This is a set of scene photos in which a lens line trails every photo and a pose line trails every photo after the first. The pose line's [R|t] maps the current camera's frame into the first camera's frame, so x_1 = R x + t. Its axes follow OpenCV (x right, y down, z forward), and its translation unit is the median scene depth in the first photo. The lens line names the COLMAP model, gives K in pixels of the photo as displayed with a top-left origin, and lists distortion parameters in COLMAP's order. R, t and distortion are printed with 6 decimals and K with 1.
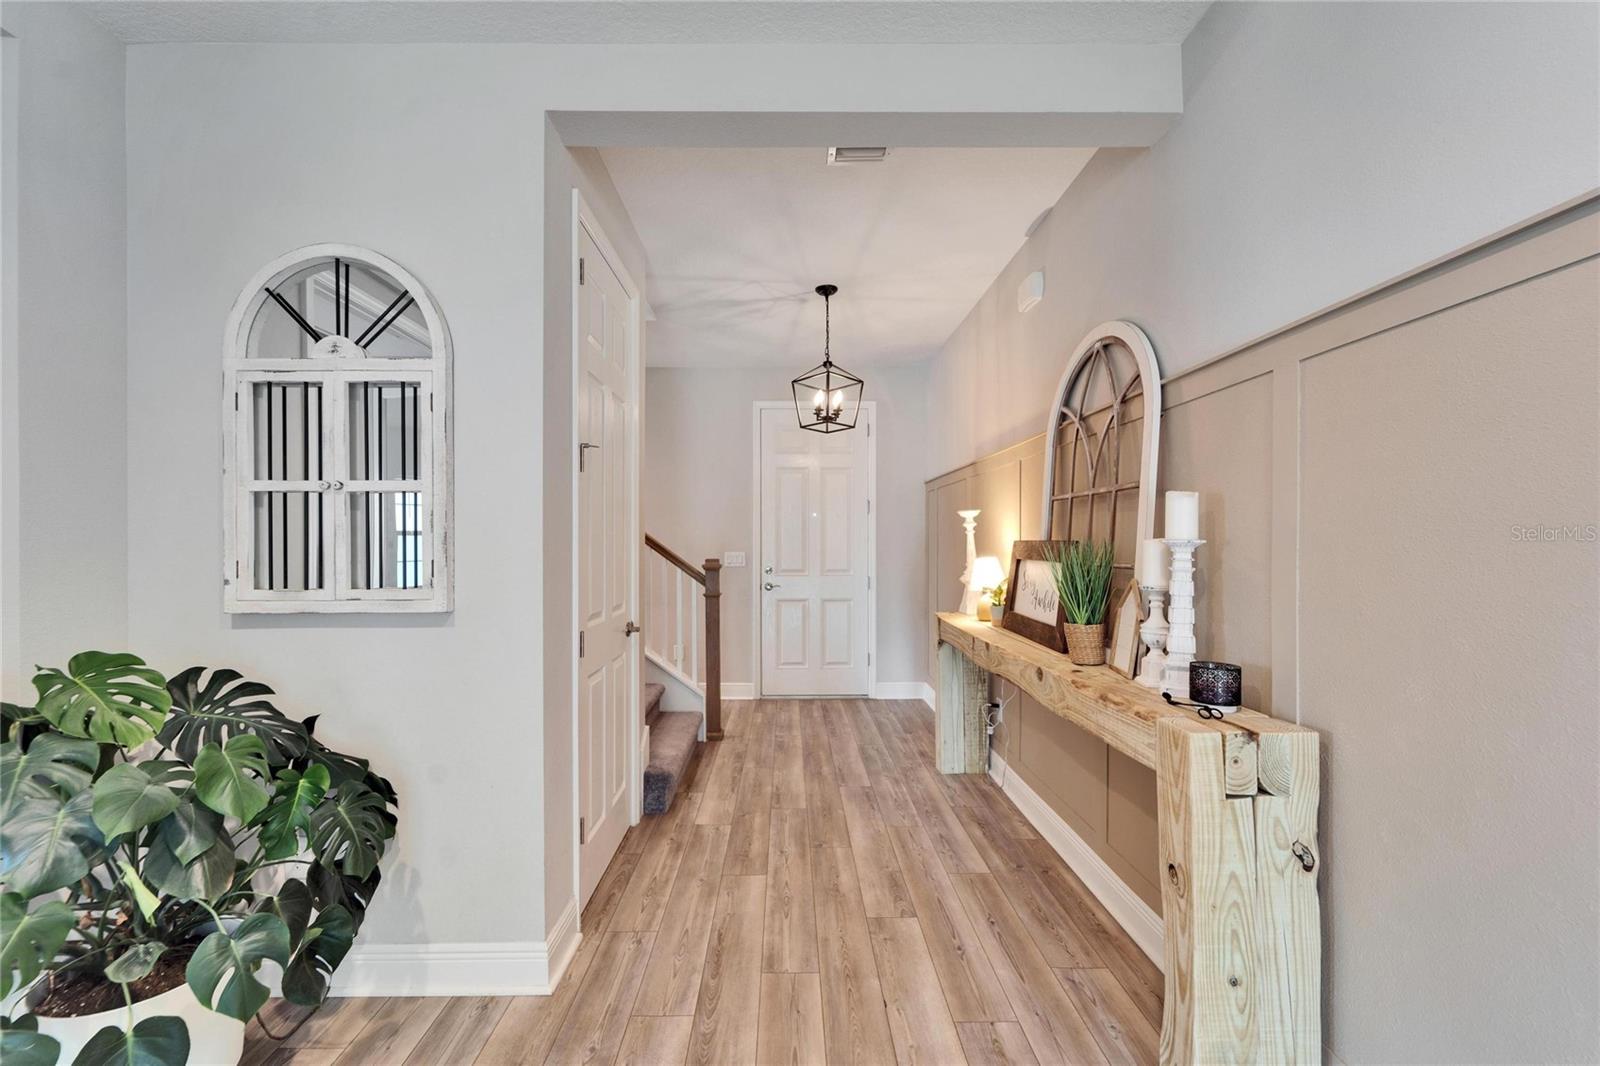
lens RADIAL K [[642.0, 0, 796.5], [0, 642.0, 538.5], [0, 0, 1]] dist [0.000496, -0.000442]
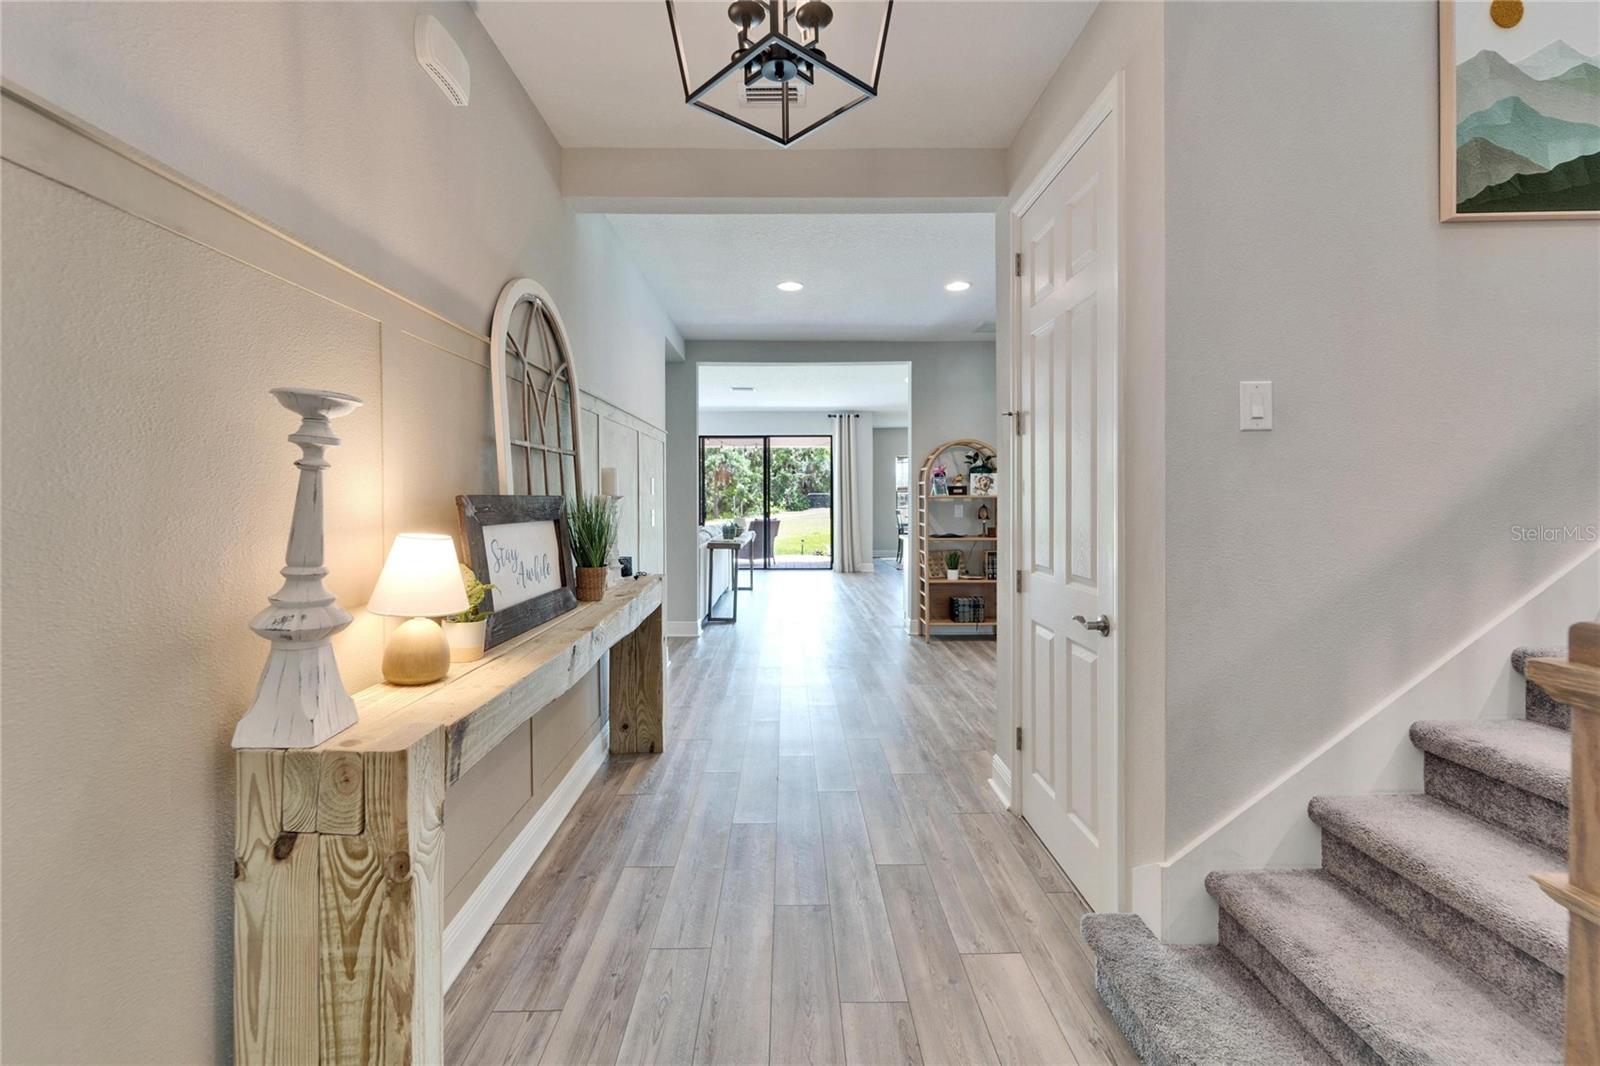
lens RADIAL K [[653.3, 0, 791.2], [0, 653.3, 502.6], [0, 0, 1]] dist [0.000206, -0.000523]
pose [[-0.999976, 0.004159, 0.005591, 0.062761], [0.004188, 0.999977, 0.005309, 0.009751], [-0.005569, 0.005332, -0.999970, 1.843542]]
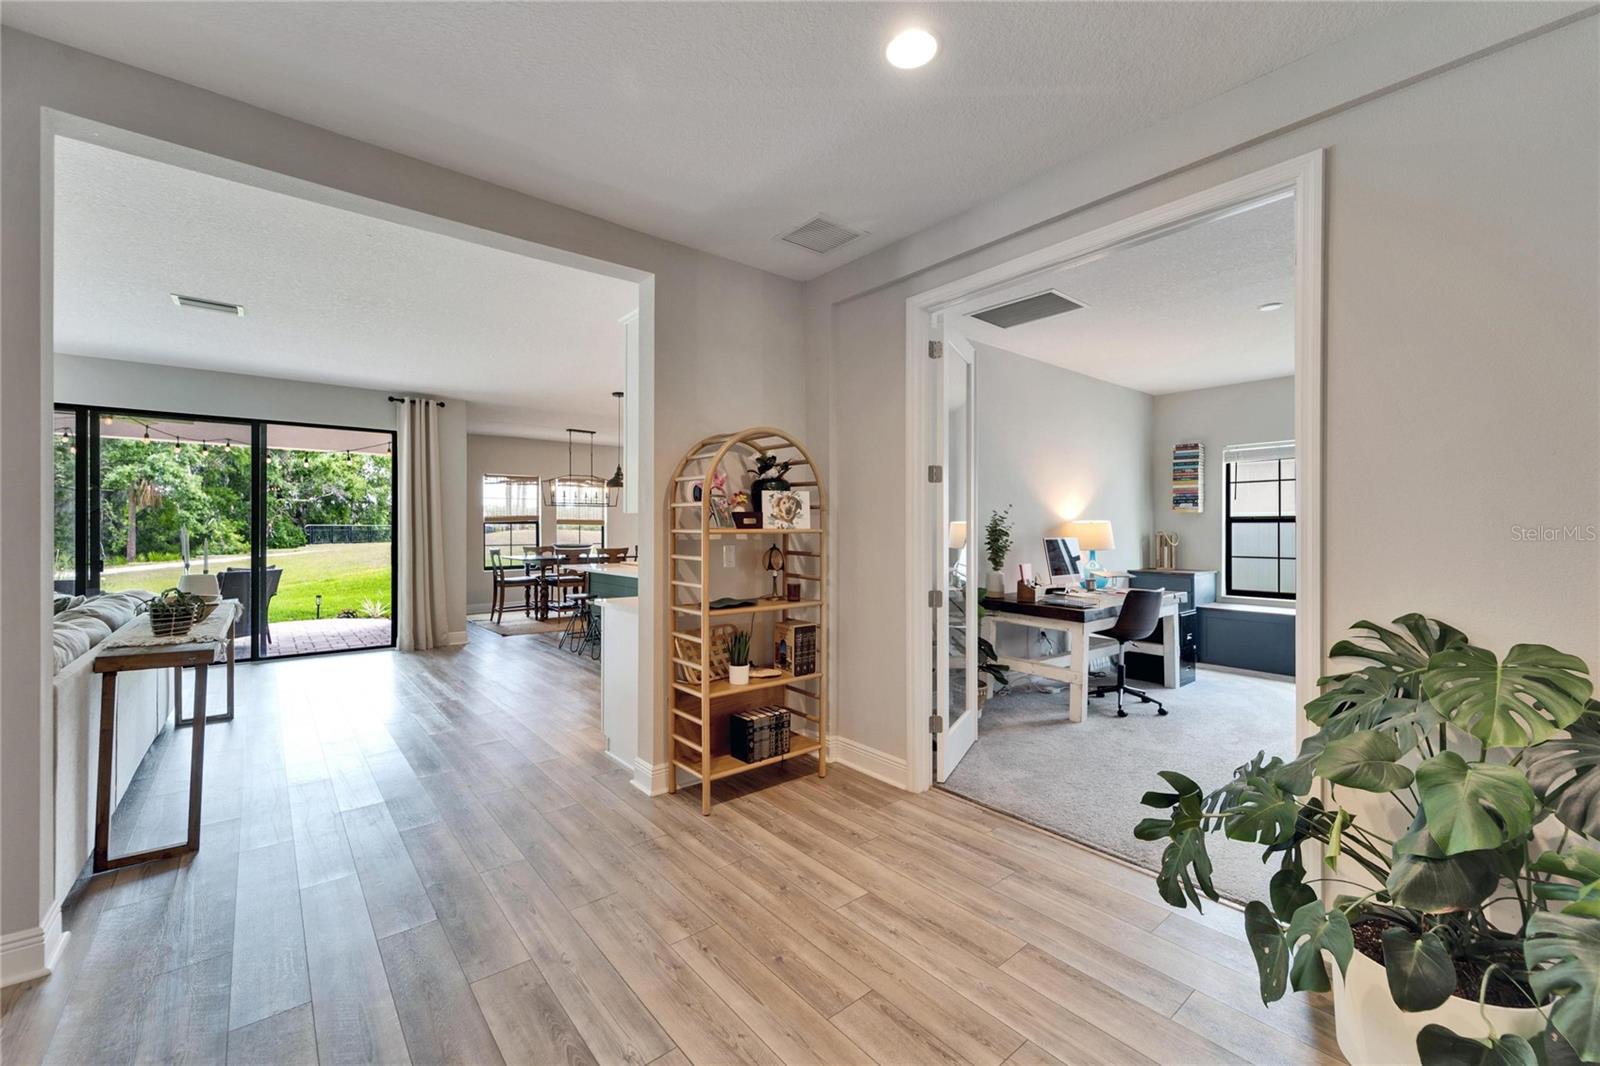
lens RADIAL K [[653.7, 0, 795.5], [0, 653.7, 533.4], [0, 0, 1]] dist [0.002857, -0.000112]
pose [[-0.782535, 0.004420, -0.622591, 0.204746], [0.002067, 0.999988, 0.004501, 0.001632], [0.622603, 0.002236, -0.782535, 0.632247]]
